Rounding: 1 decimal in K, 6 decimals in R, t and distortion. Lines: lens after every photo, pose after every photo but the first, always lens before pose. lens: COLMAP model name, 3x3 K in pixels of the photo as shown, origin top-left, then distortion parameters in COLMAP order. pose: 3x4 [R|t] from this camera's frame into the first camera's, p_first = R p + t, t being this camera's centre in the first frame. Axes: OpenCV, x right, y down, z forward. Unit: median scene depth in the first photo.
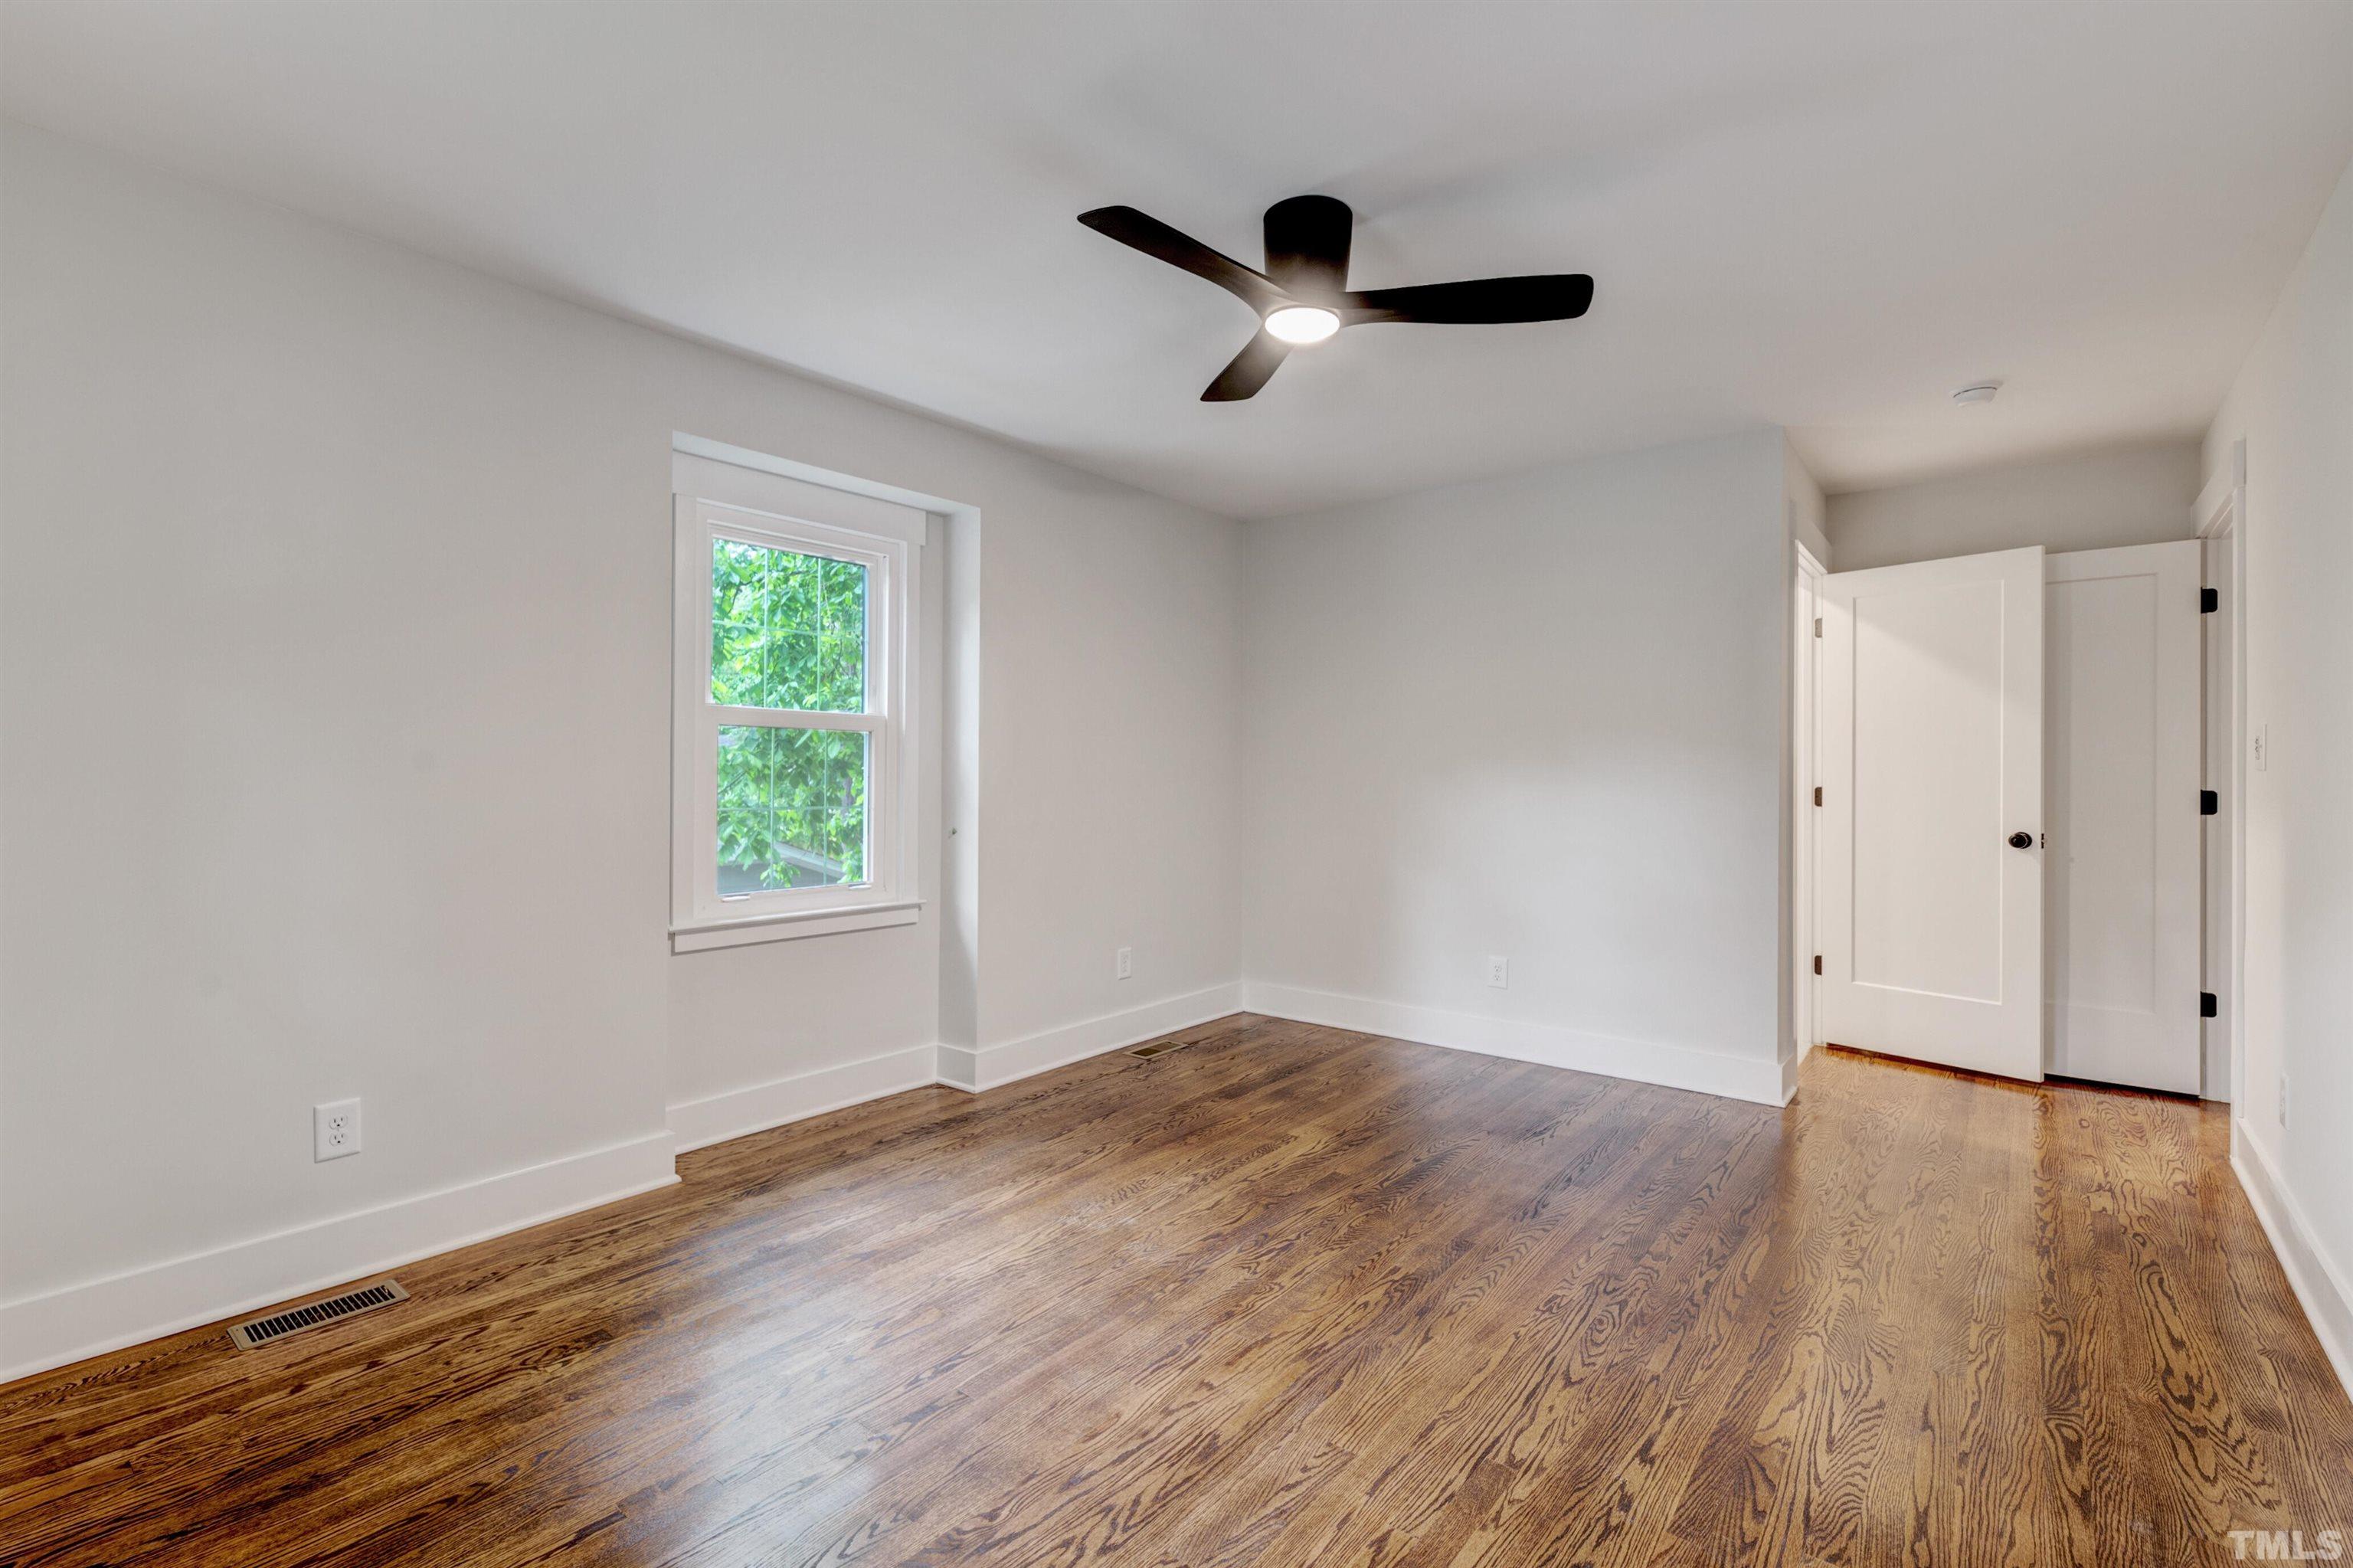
lens RADIAL K [[1049.4, 0, 1168.2], [0, 1049.4, 777.7], [0, 0, 1]] dist [0.003282, -0.000951]
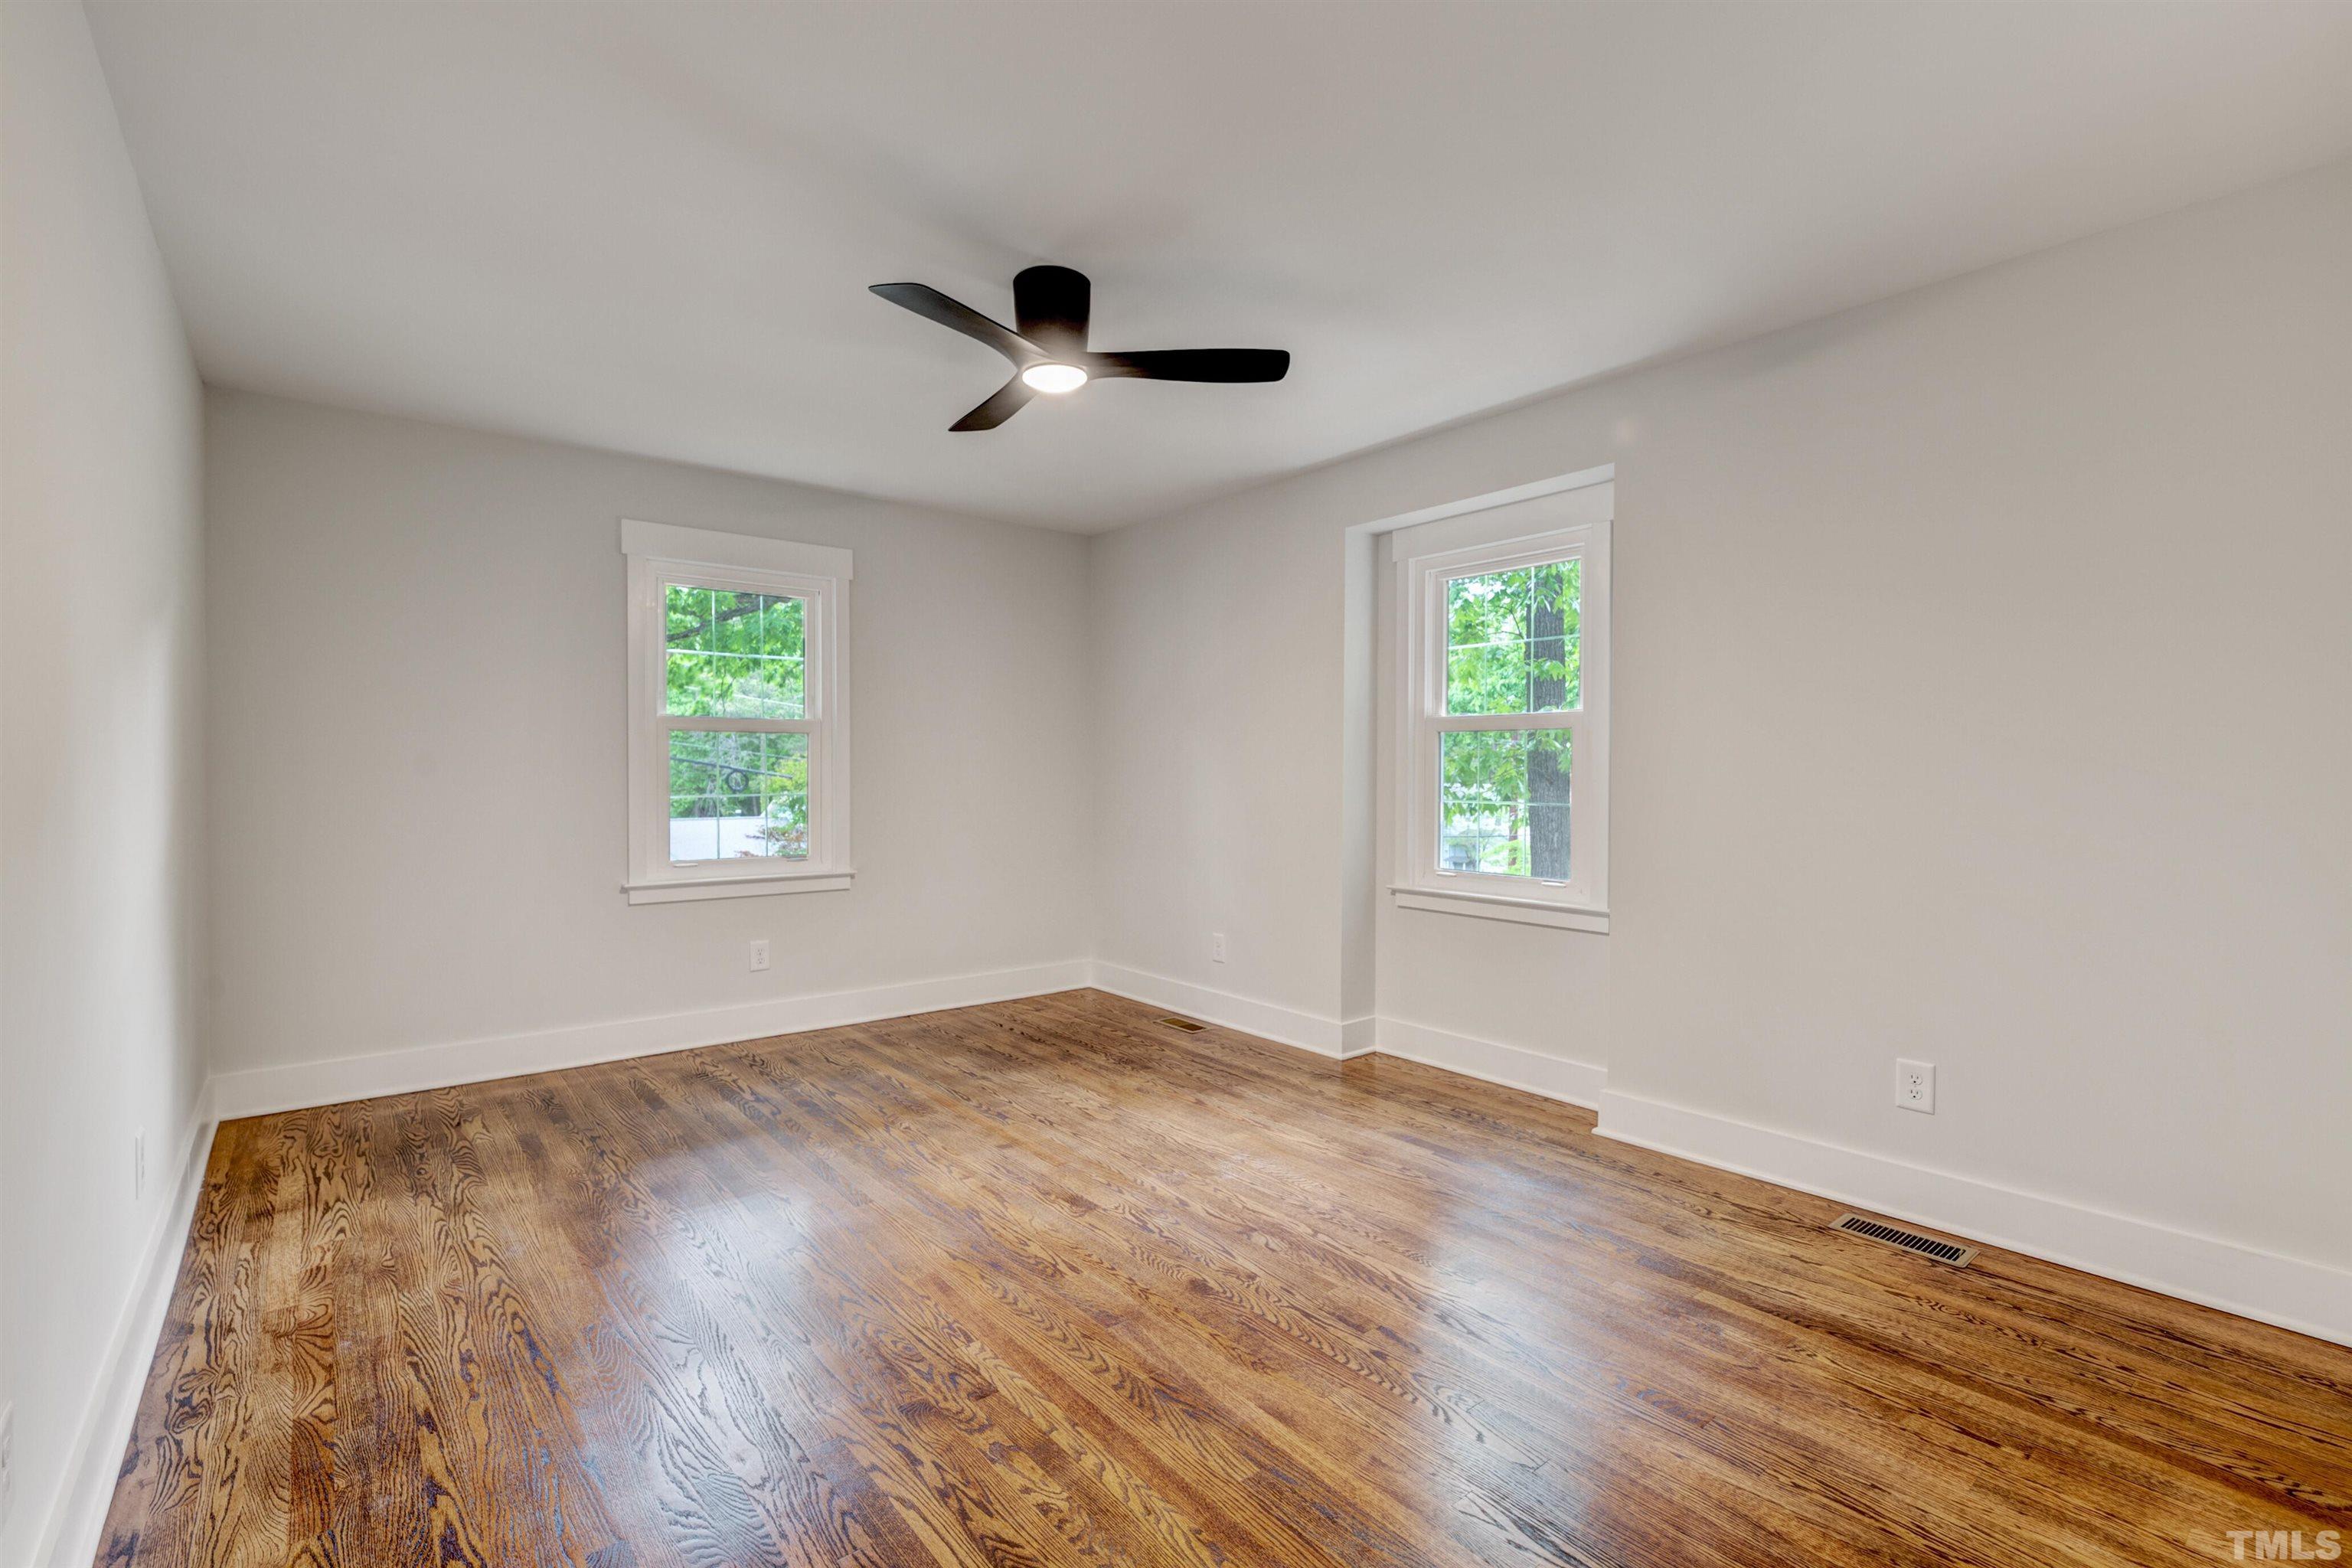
lens RADIAL K [[1048.9, 0, 1167.7], [0, 1048.9, 777.7], [0, 0, 1]] dist [0.003282, -0.000951]
pose [[-0.206852, 0.002723, -0.978369, 1.301043], [-0.008483, 0.999954, 0.004577, 0.002348], [0.978336, 0.009246, -0.206819, 1.439669]]
